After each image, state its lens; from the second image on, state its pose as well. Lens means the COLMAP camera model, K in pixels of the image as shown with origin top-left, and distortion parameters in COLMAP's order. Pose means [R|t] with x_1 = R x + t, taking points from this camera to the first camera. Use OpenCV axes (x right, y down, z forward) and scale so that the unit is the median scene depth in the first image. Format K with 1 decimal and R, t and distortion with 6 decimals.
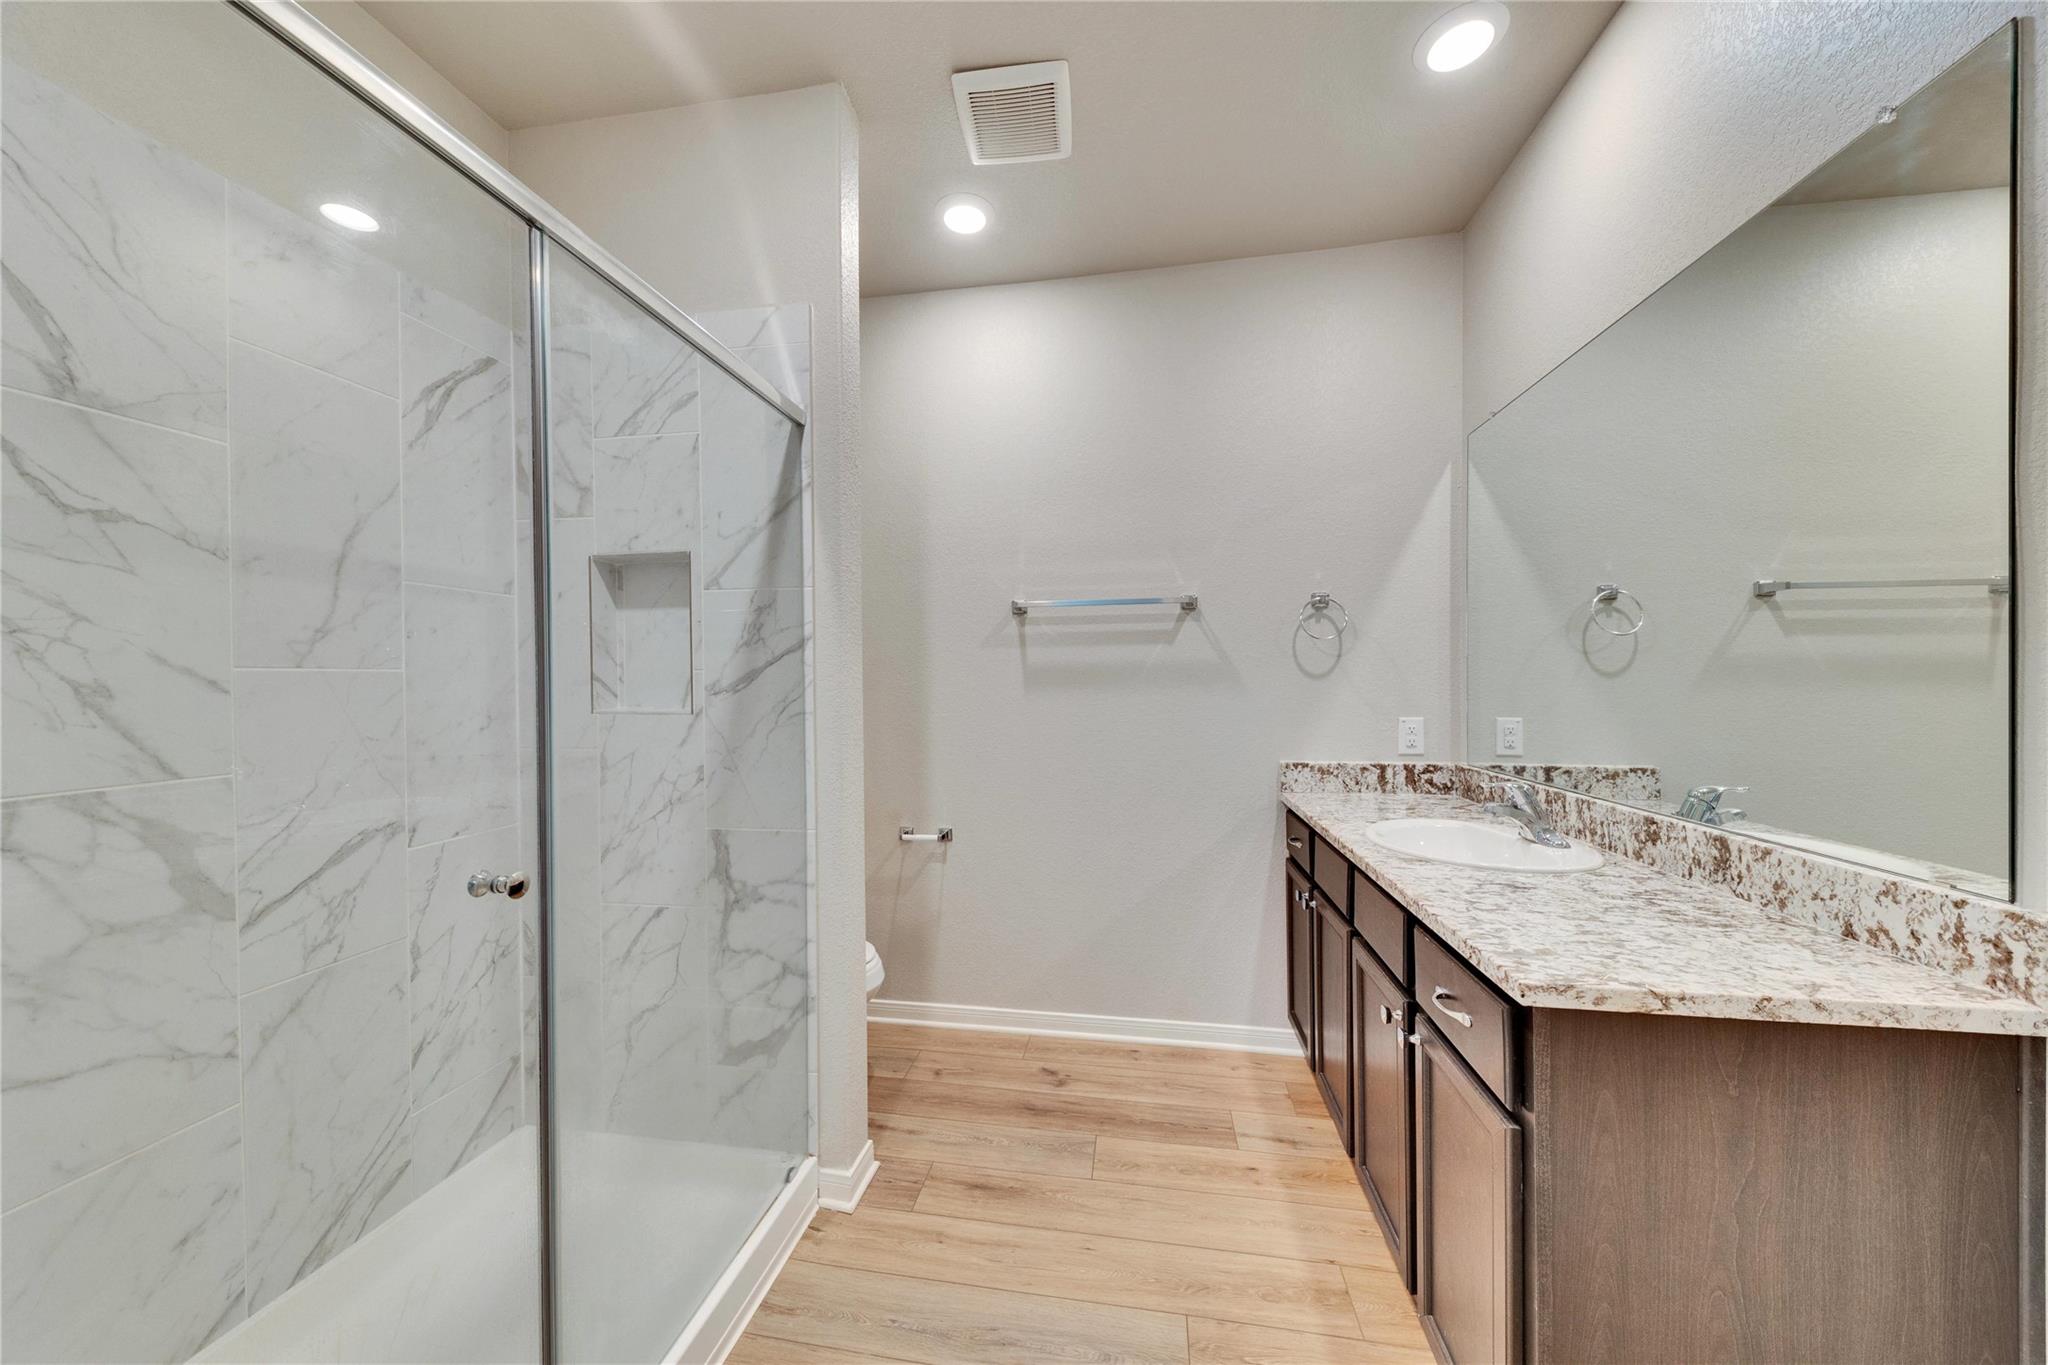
lens RADIAL K [[690.9, 0, 1024.0], [0, 690.9, 682.5], [0, 0, 1]] dist [0.009254, -0.000143]
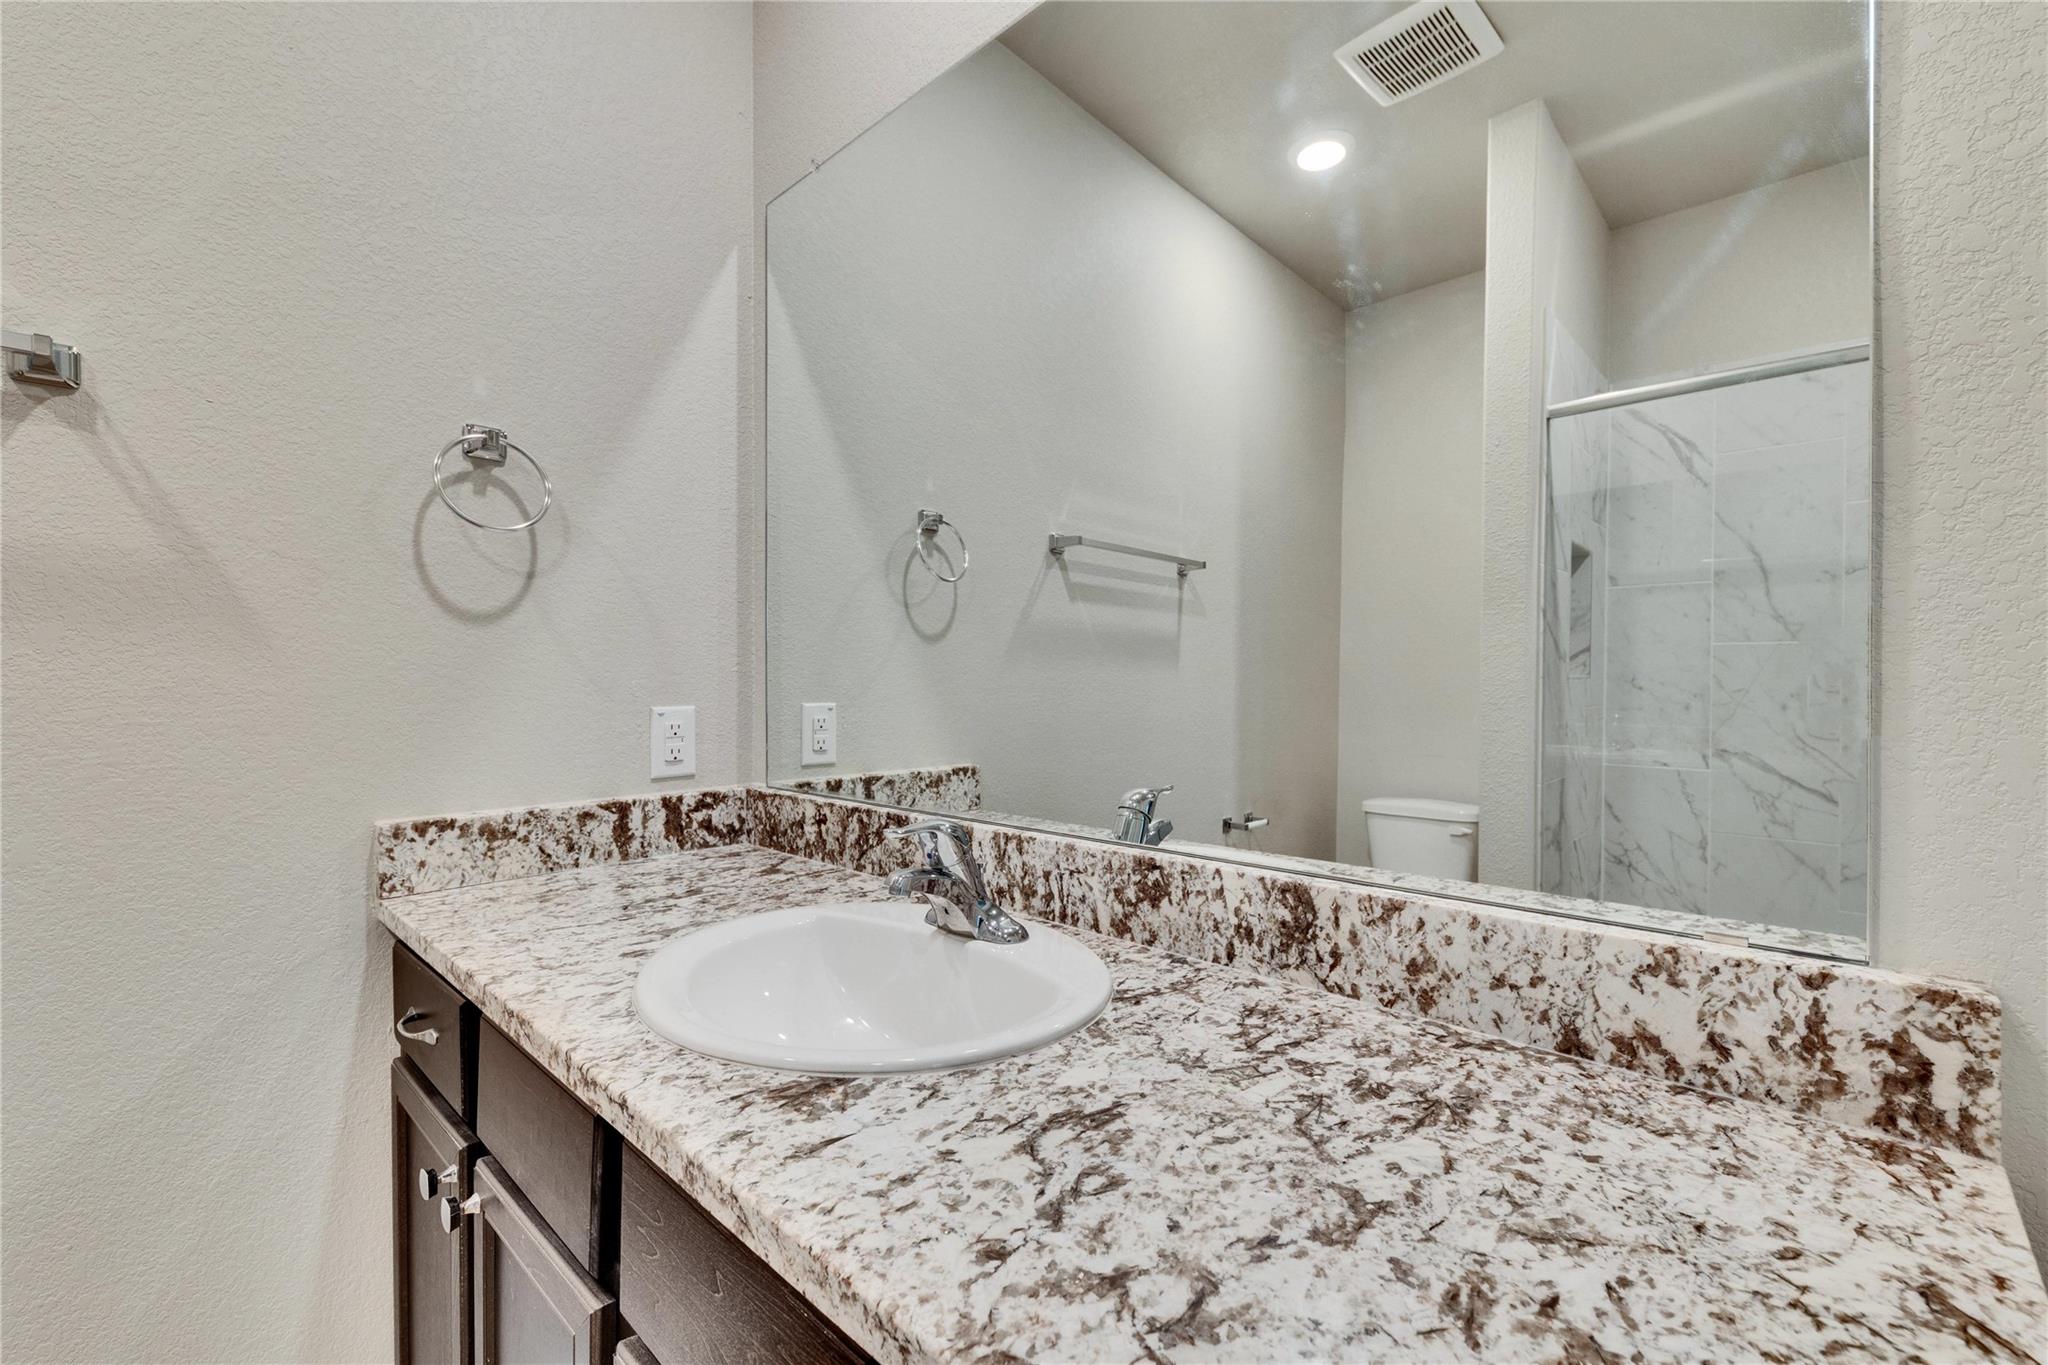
lens RADIAL K [[857.5, 0, 1037.9], [0, 857.5, 685.5], [0, 0, 1]] dist [0.007116, -0.006150]
pose [[0.542779, 0.000521, 0.839875, 0.294649], [-0.004216, 0.999989, 0.002105, 0.058280], [-0.839865, -0.004684, 0.542776, 0.751240]]
